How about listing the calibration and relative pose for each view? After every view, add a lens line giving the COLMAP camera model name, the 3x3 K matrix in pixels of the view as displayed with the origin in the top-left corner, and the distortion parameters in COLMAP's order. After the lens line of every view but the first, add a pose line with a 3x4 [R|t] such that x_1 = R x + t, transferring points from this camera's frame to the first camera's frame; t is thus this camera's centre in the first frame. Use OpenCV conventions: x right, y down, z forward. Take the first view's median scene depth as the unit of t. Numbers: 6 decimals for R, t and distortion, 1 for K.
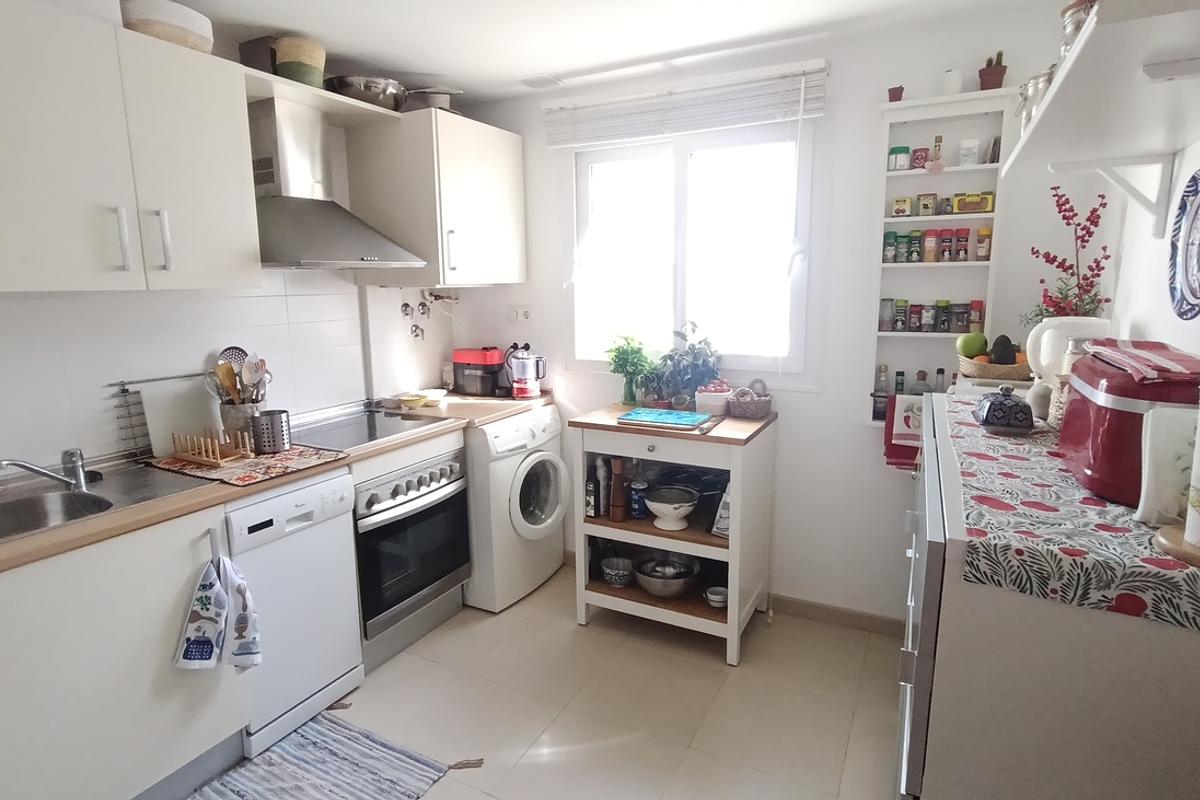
lens RADIAL K [[647.1, 0, 590.3], [0, 647.1, 397.8], [0, 0, 1]] dist [-0.034136, 0.022186]
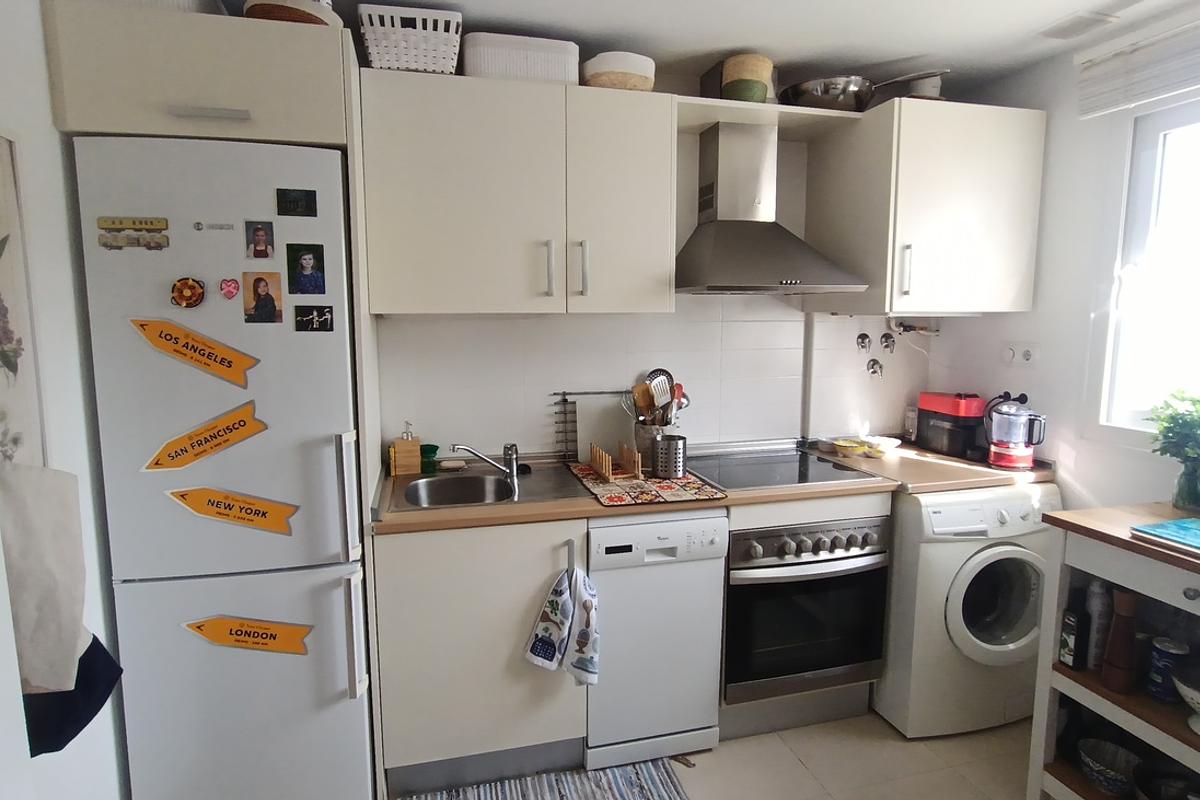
lens RADIAL K [[647.1, 0, 590.3], [0, 647.1, 397.8], [0, 0, 1]] dist [-0.034136, 0.022186]
pose [[0.681567, 0.103510, -0.724398, 0.119204], [-0.134218, 0.990834, 0.015300, -0.032155], [0.719342, 0.086799, 0.689212, 0.189463]]
